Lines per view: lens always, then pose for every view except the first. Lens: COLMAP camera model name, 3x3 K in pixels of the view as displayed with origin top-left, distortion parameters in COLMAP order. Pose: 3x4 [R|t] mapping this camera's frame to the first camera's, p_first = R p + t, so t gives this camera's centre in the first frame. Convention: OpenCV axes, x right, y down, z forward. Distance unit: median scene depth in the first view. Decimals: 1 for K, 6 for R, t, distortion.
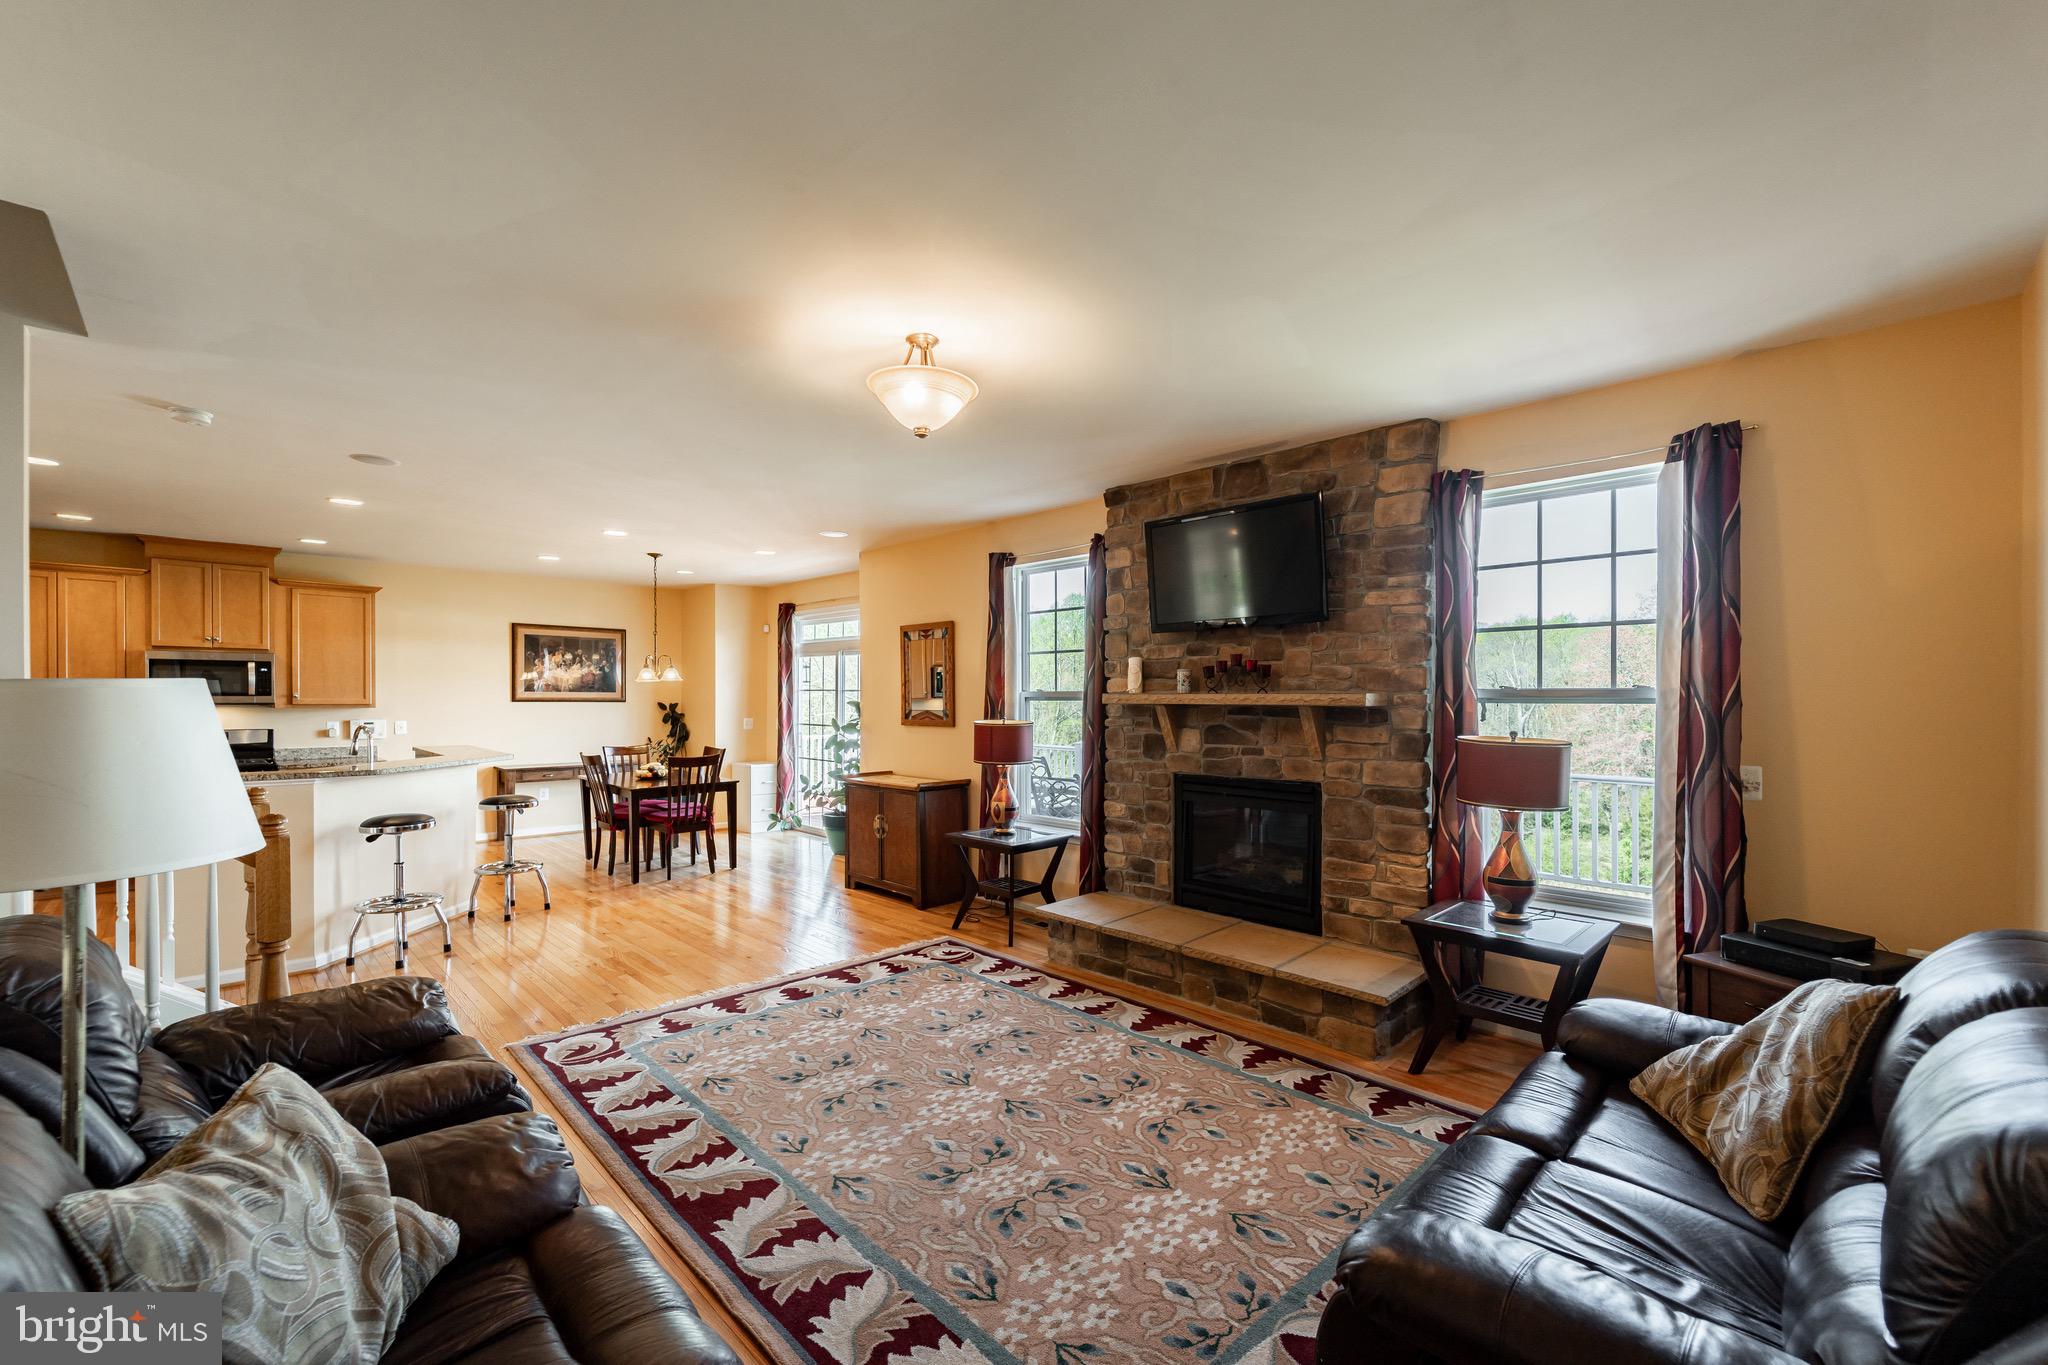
lens RADIAL K [[830.8, 0, 1023.7], [0, 830.8, 700.2], [0, 0, 1]] dist [-0.000156, 0.000131]
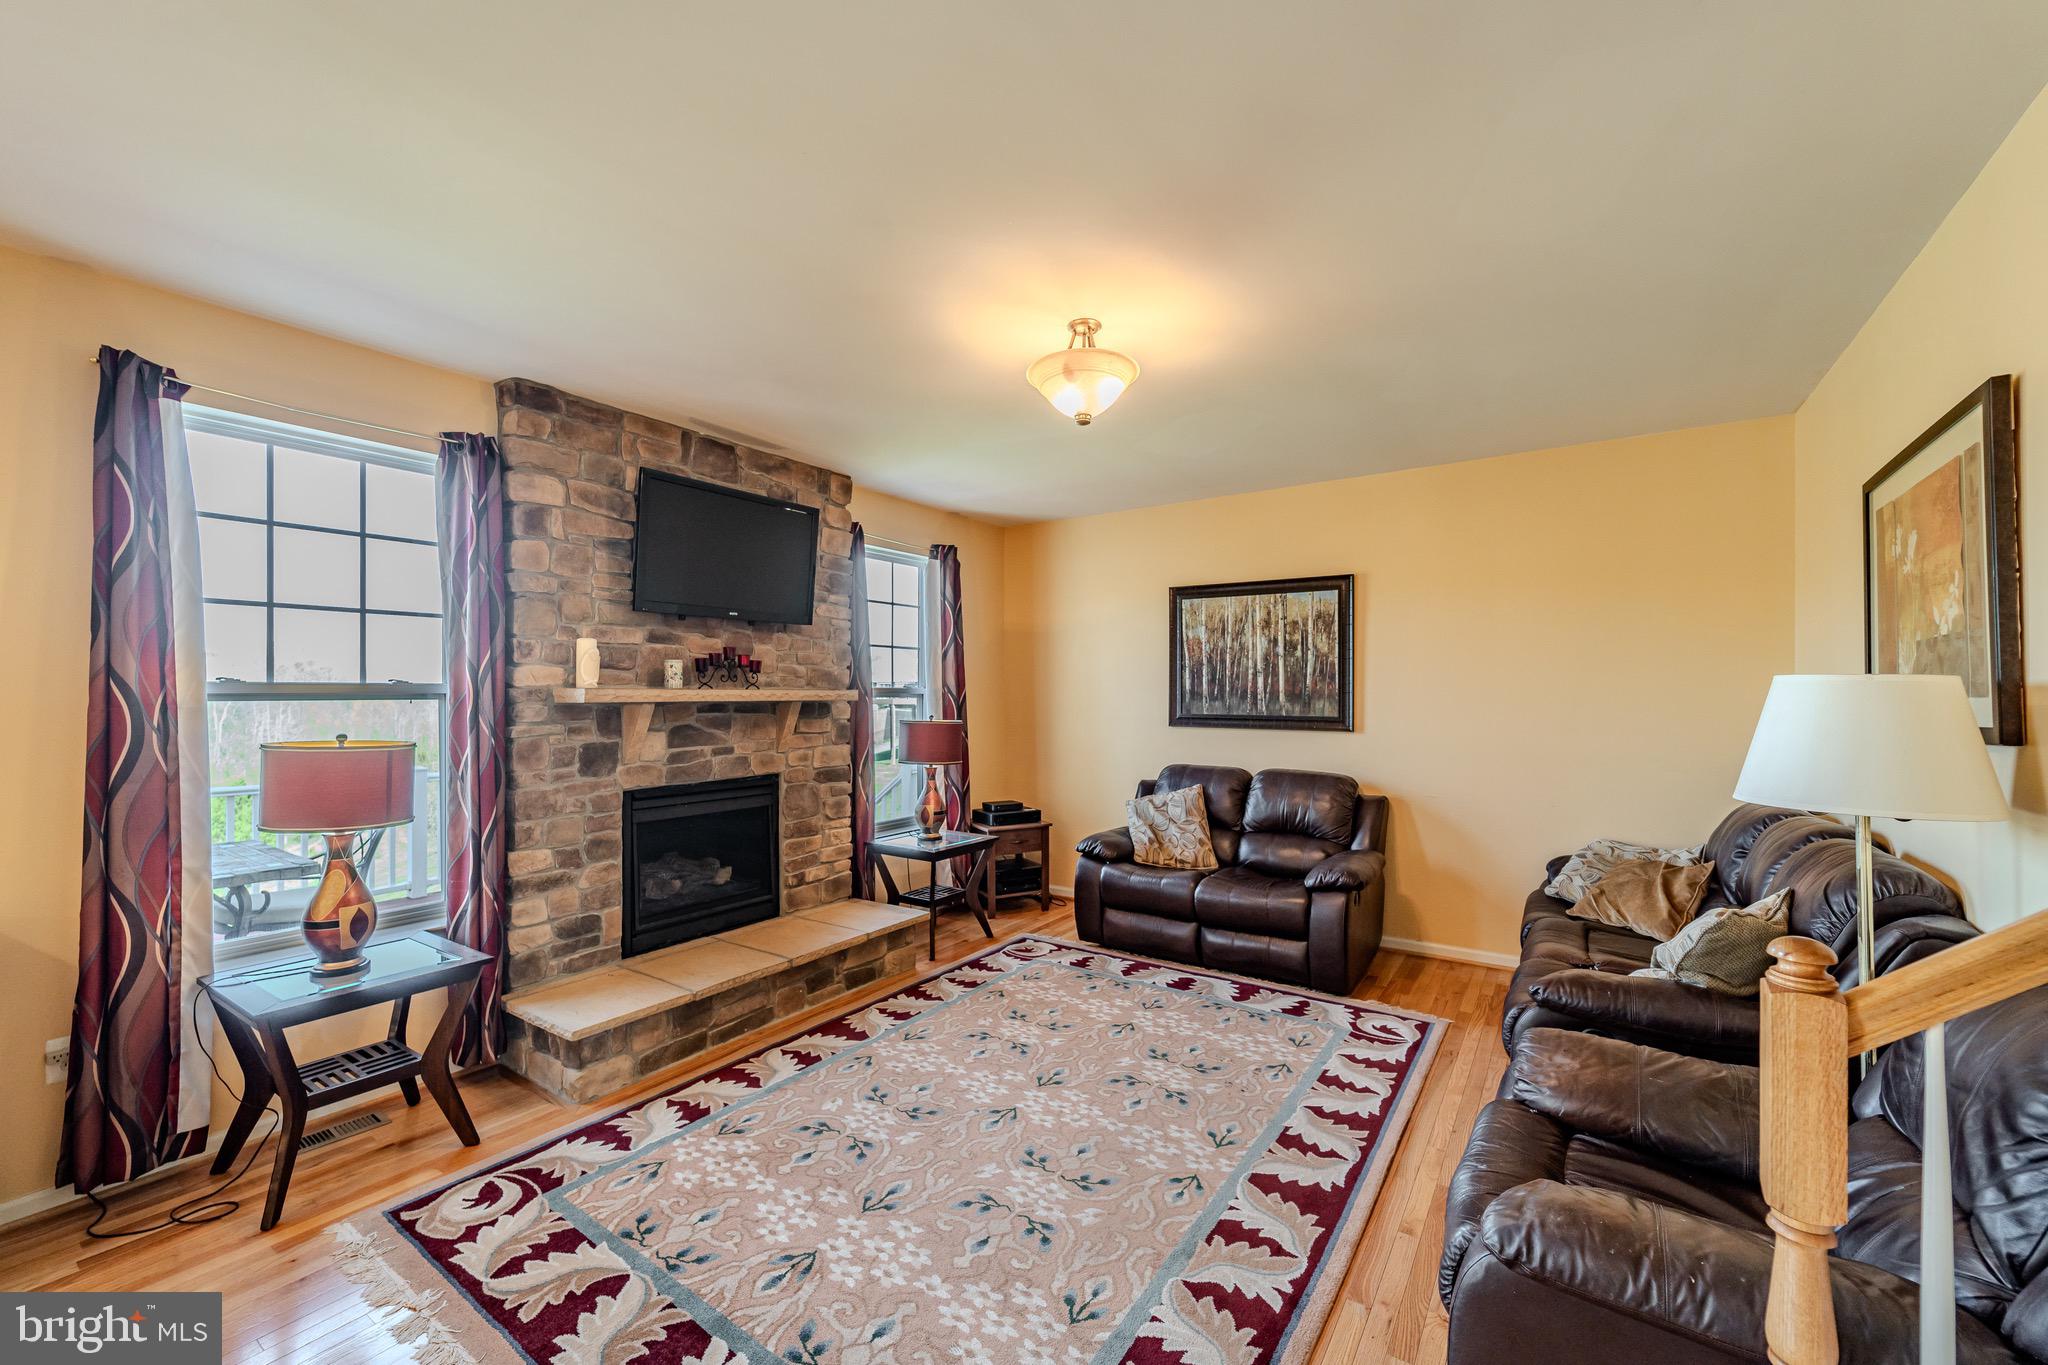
lens RADIAL K [[830.8, 0, 1022.5], [0, 830.8, 688.0], [0, 0, 1]] dist [-0.000156, 0.000131]
pose [[-0.195442, 0.005248, 0.980701, -0.735336], [0.004606, 0.999980, -0.004433, -0.004096], [-0.980705, 0.003651, -0.195462, 0.874212]]
